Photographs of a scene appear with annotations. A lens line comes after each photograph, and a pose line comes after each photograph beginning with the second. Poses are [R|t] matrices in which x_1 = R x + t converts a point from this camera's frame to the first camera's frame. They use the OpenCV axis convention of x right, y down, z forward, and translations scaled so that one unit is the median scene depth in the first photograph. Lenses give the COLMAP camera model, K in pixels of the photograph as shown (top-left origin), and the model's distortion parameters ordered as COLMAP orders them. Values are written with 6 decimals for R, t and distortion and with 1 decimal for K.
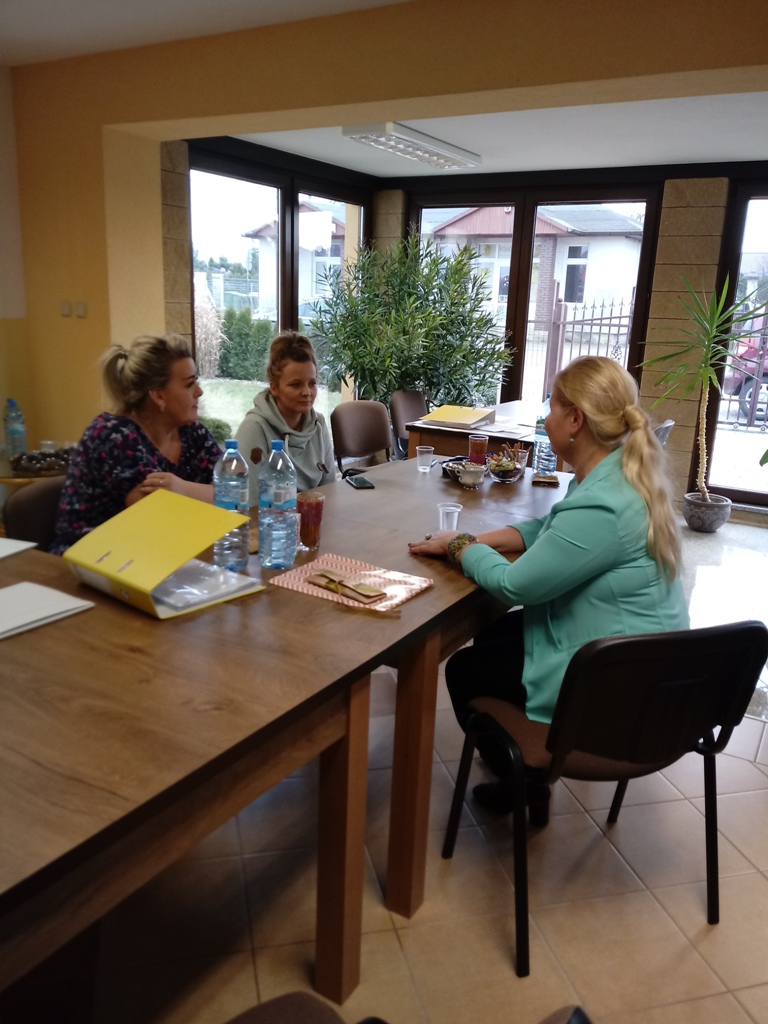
lens RADIAL K [[812.1, 0, 379.4], [0, 812.1, 512.1], [0, 0, 1]] dist [0.055459, -0.088669]
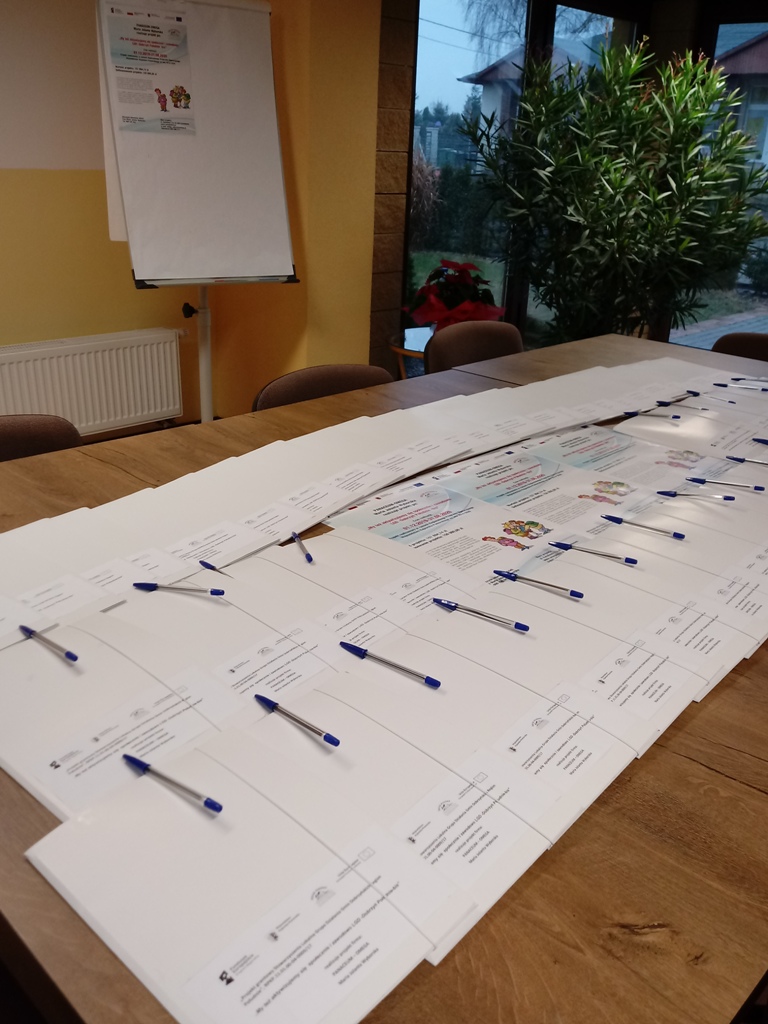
lens RADIAL K [[870.2, 0, 382.8], [0, 870.2, 515.4], [0, 0, 1]] dist [0.046424, -0.087362]
pose [[-0.971051, -0.154988, 0.181766, -0.530738], [-0.011705, 0.790890, 0.611847, -0.254503], [-0.238586, 0.592007, -0.769808, 0.986704]]
